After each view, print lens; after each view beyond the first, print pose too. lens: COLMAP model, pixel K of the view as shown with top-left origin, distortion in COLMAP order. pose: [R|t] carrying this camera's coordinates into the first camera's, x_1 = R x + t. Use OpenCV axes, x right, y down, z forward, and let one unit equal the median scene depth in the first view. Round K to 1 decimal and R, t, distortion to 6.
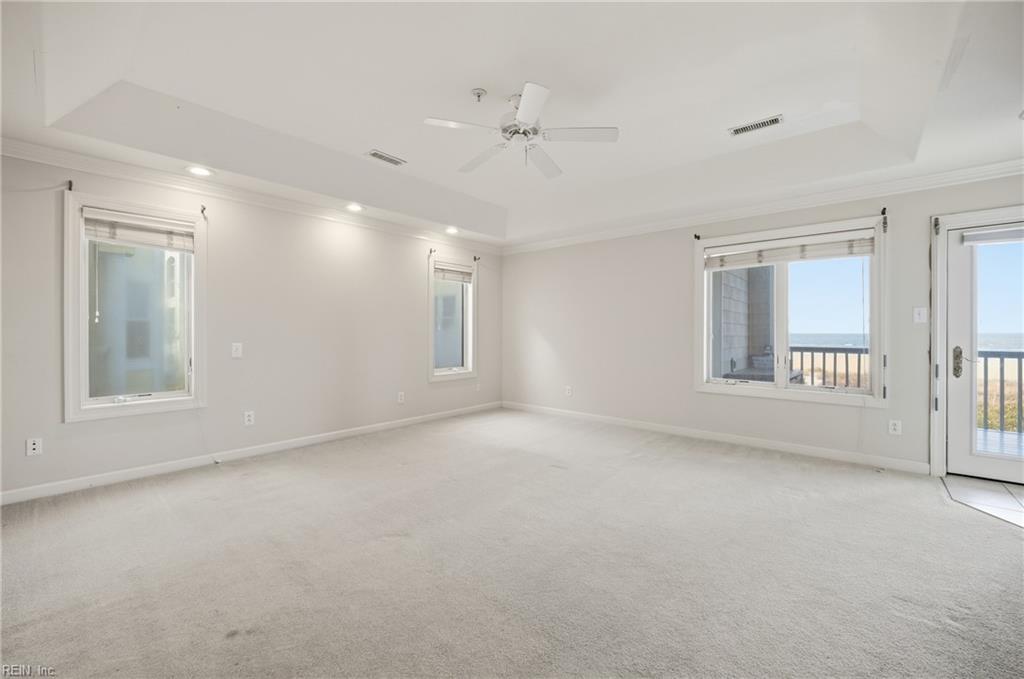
lens RADIAL K [[416.8, 0, 511.6], [0, 416.8, 332.8], [0, 0, 1]] dist [-0.000795, 0.000016]
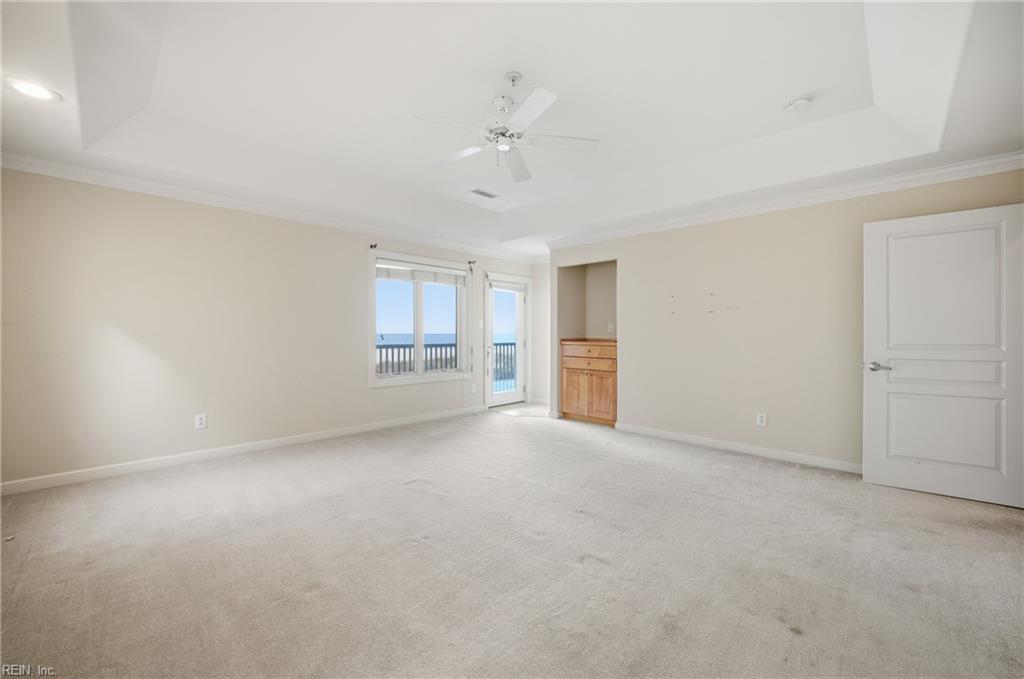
lens RADIAL K [[404.3, 0, 512.2], [0, 404.3, 335.9], [0, 0, 1]] dist [-0.018965, 0.000242]
pose [[0.075670, -0.009182, 0.997091, -0.586861], [0.002456, 0.999956, 0.009022, -0.004632], [-0.997130, 0.001766, 0.075689, 0.561773]]
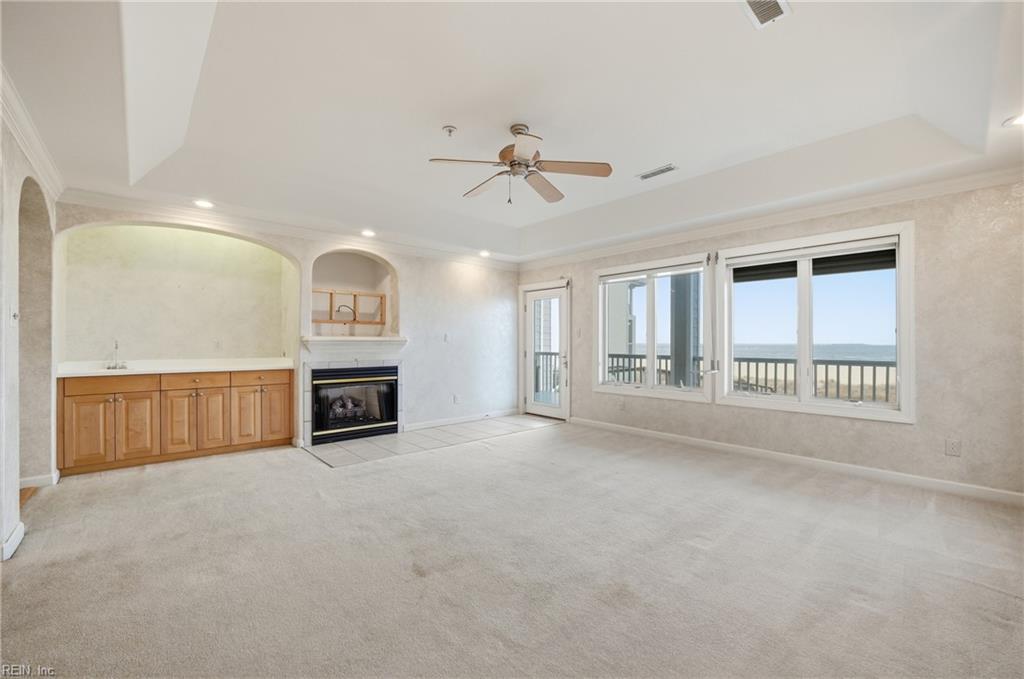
lens RADIAL K [[417.8, 0, 506.9], [0, 417.8, 341.8], [0, 0, 1]] dist [-0.002712, 0.000035]
pose [[0.982867, -0.003917, -0.184277, 0.278021], [0.001815, 0.999931, -0.011574, 0.004037], [0.184310, 0.011041, 0.982806, -0.190084]]
